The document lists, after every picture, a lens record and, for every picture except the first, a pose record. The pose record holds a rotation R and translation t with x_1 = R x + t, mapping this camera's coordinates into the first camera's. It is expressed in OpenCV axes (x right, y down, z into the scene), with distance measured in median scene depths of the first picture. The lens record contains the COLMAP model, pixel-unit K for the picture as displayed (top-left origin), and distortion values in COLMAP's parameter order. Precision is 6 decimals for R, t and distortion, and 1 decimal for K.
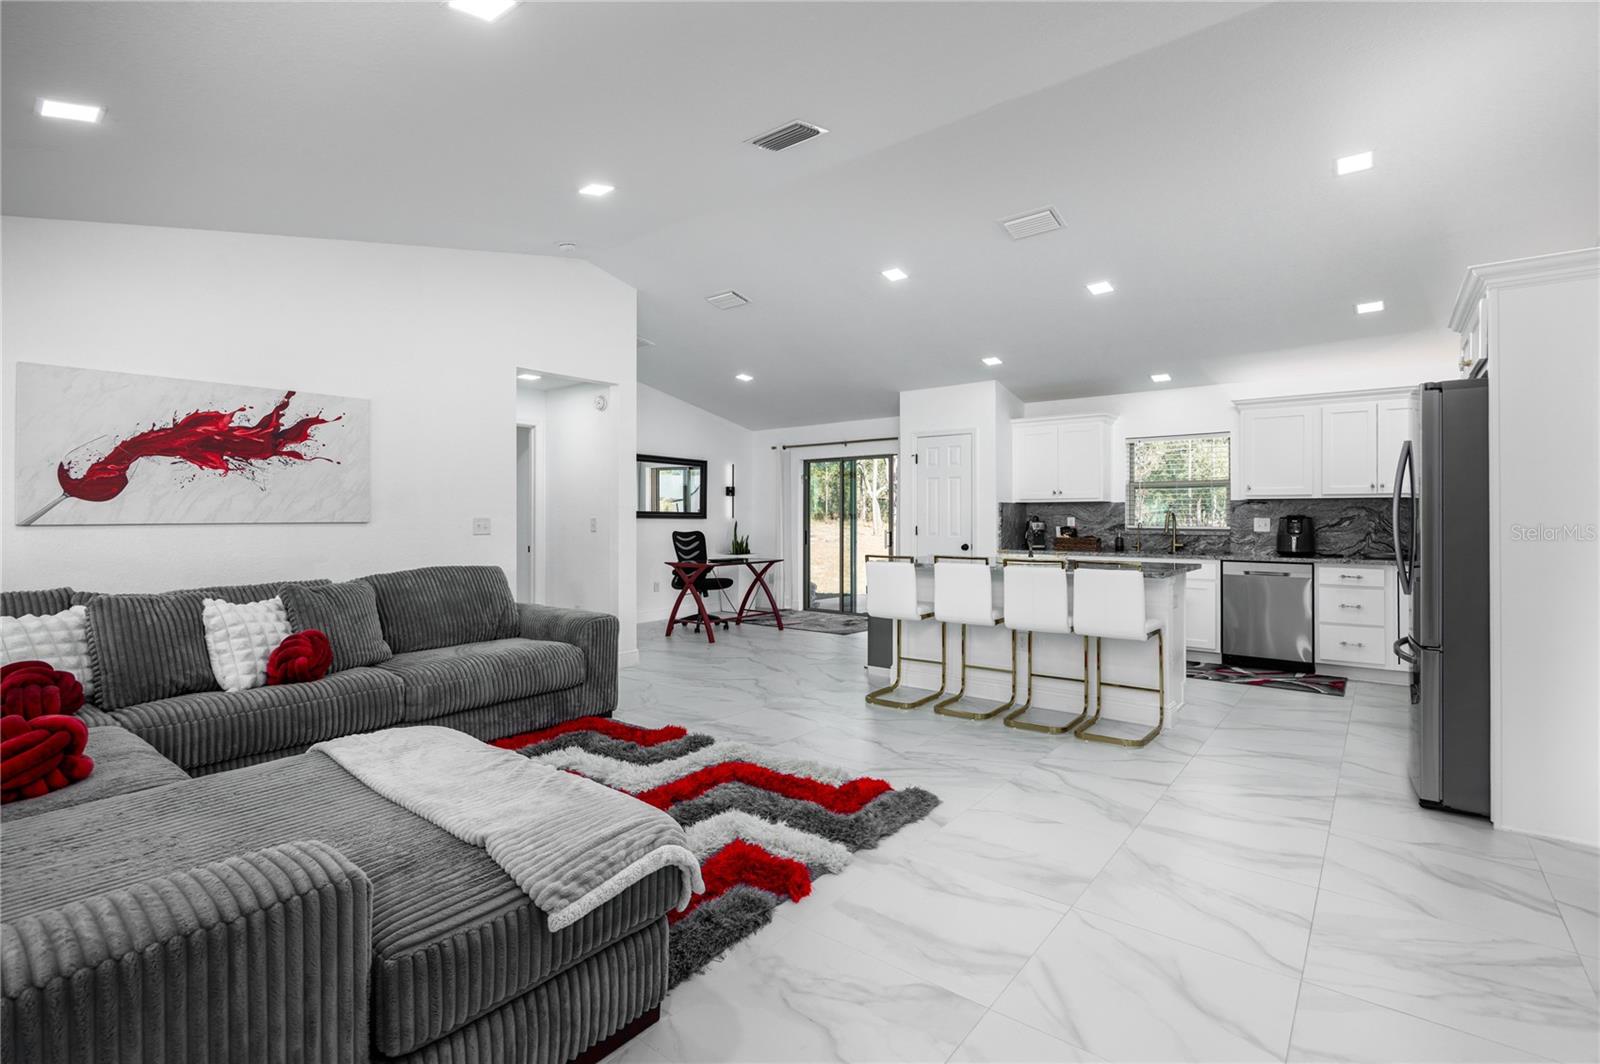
lens RADIAL K [[724.7, 0, 805.6], [0, 724.7, 512.0], [0, 0, 1]] dist [-0.014065, 0.000489]
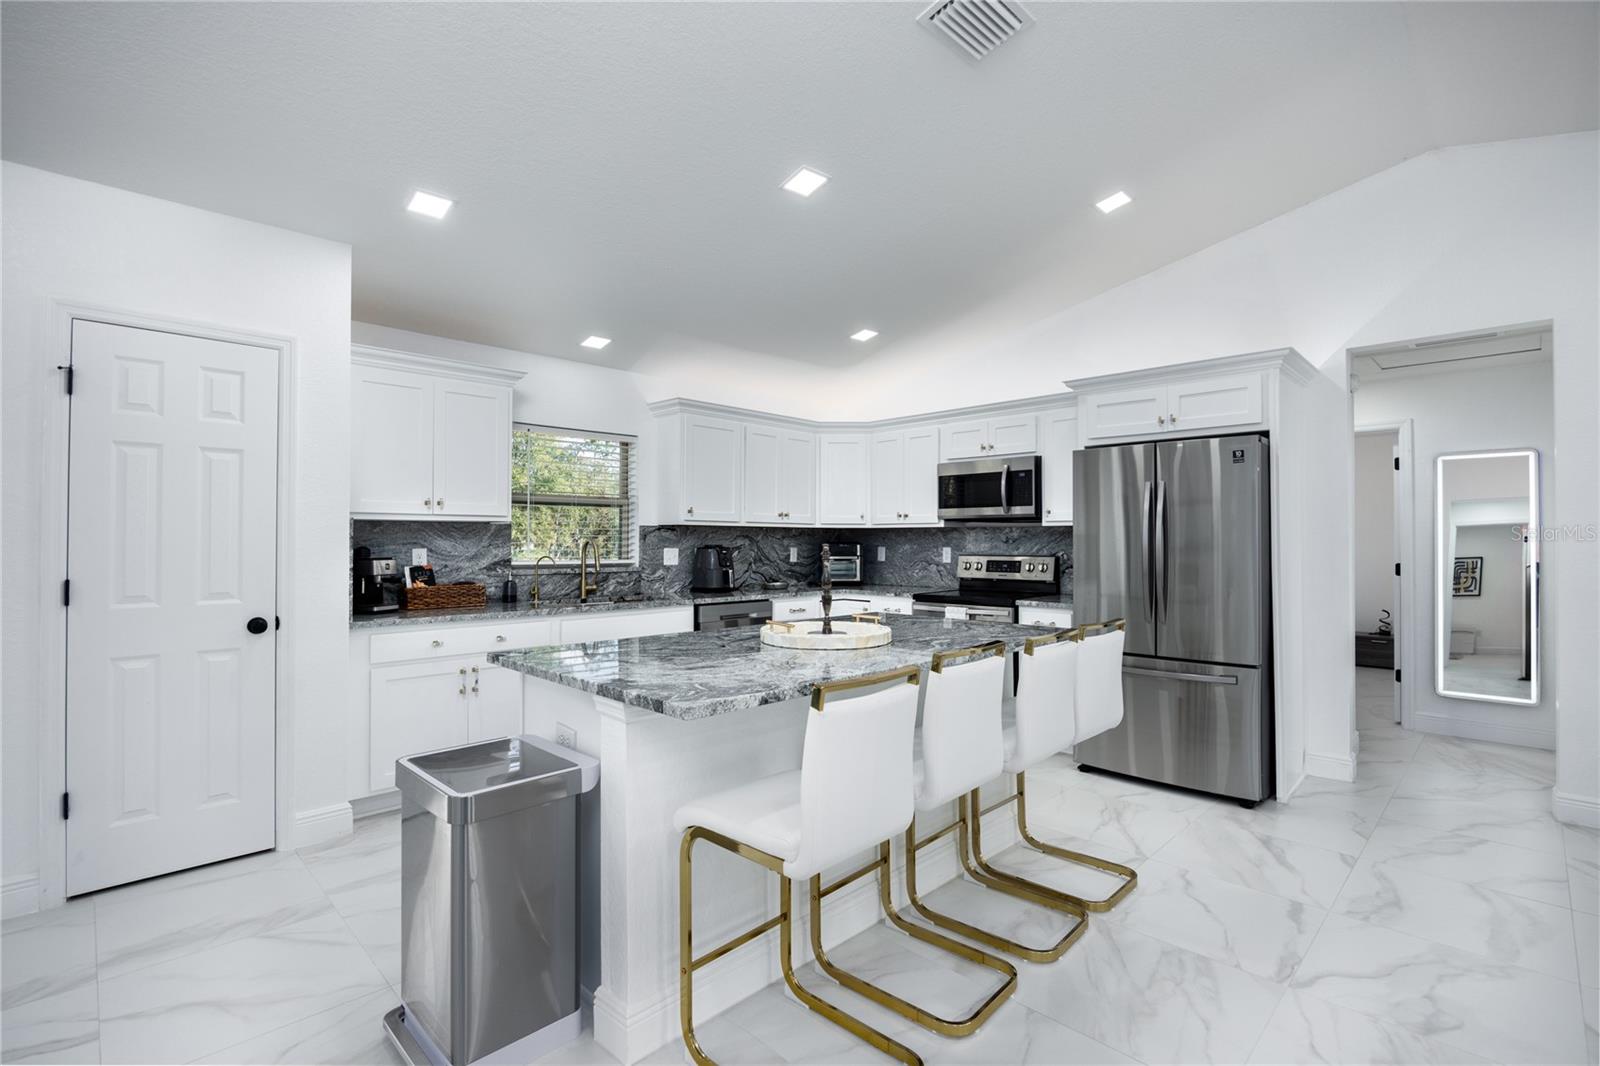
lens RADIAL K [[736.1, 0, 800.0], [0, 736.1, 533.0], [0, 0, 1]] dist [-0.015028, 0.000477]
pose [[0.109484, 0.010328, 0.993935, -0.186522], [-0.008945, 0.999916, -0.009405, -0.002494], [-0.993948, -0.007861, 0.109567, 0.803303]]
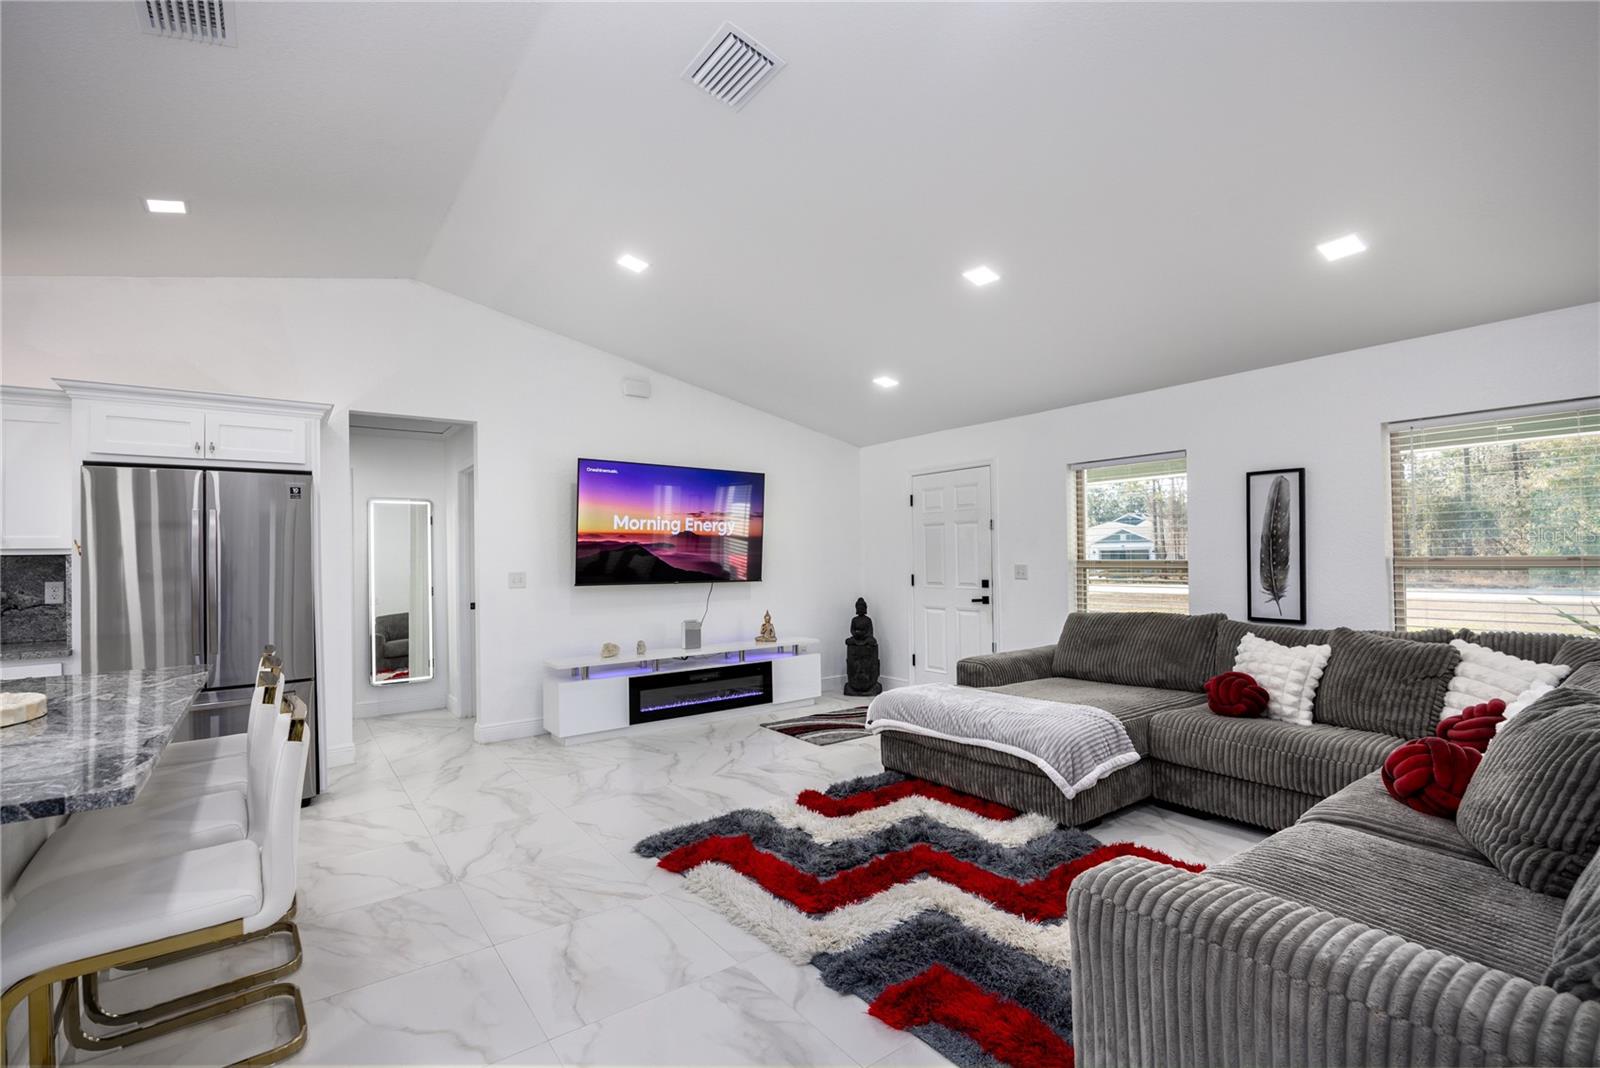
lens RADIAL K [[723.9, 0, 800.9], [0, 723.9, 547.1], [0, 0, 1]] dist [-0.010824, 0.000784]
pose [[-0.965542, 0.020407, 0.259446, -0.168807], [0.015714, 0.999673, -0.020153, -0.004157], [-0.259772, -0.015381, -0.965547, 1.021358]]
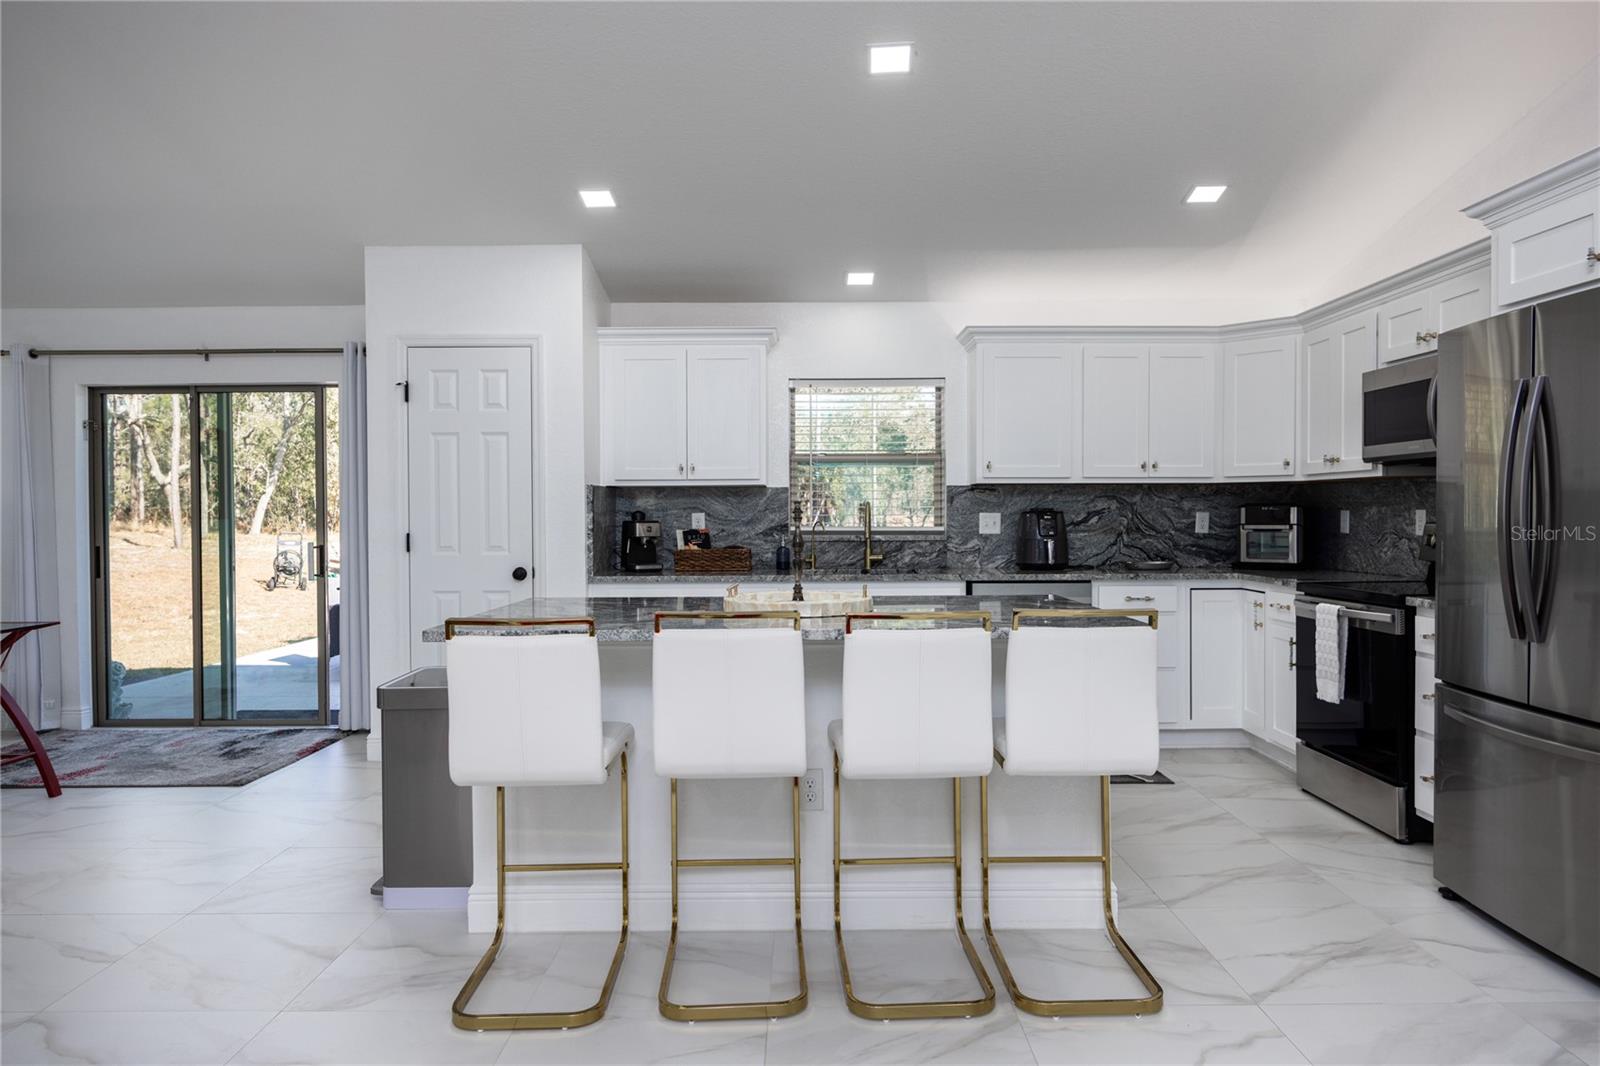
lens RADIAL K [[998.9, 0, 800.0], [0, 998.9, 533.0], [0, 0, 1]] dist [-0.008183, 0.000027]
pose [[0.781451, -0.016115, 0.623758, -0.071047], [0.000287, 0.999676, 0.025467, 0.003547], [-0.623966, -0.019722, 0.781203, 0.418960]]
